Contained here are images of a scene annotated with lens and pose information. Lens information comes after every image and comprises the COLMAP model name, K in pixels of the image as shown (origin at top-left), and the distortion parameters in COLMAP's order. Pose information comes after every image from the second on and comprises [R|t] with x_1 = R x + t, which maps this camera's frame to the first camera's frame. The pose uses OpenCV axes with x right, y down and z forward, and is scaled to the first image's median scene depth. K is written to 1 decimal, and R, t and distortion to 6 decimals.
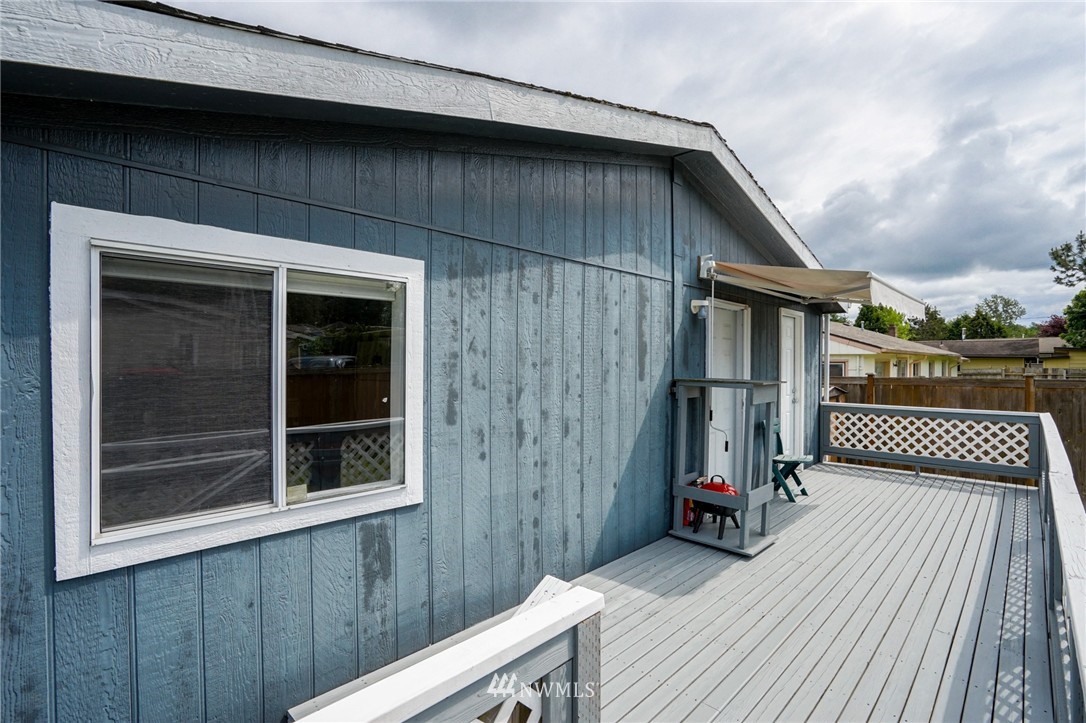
lens RADIAL K [[506.9, 0, 534.1], [0, 506.9, 366.7], [0, 0, 1]] dist [-0.054147, 0.018813]
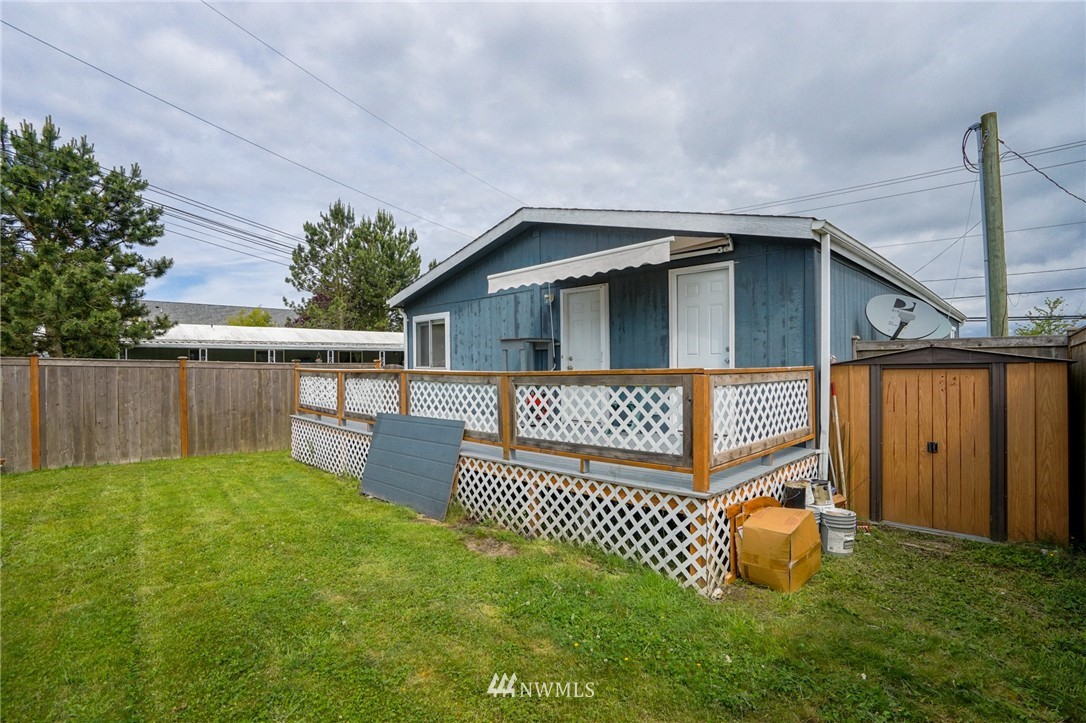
lens RADIAL K [[506.9, 0, 567.1], [0, 506.9, 368.8], [0, 0, 1]] dist [-0.054147, 0.018813]
pose [[0.027013, 0.005755, -0.999619, 2.559296], [-0.002399, 0.999981, 0.005693, 0.143743], [0.999632, 0.002245, 0.027026, 1.236817]]
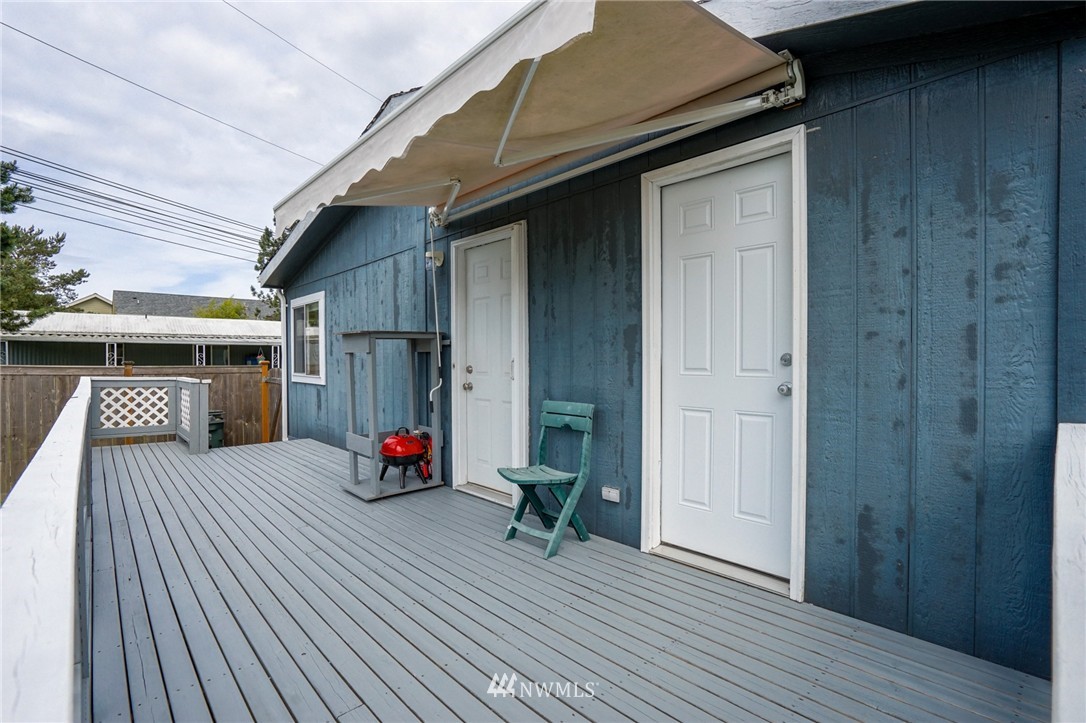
lens RADIAL K [[506.9, 0, 552.9], [0, 506.9, 363.9], [0, 0, 1]] dist [-0.054147, 0.018813]
pose [[-0.026146, 0.006783, -0.999635, 1.573834], [-0.009246, 0.999933, 0.007027, 0.091058], [0.999615, 0.009426, -0.026081, 1.525253]]
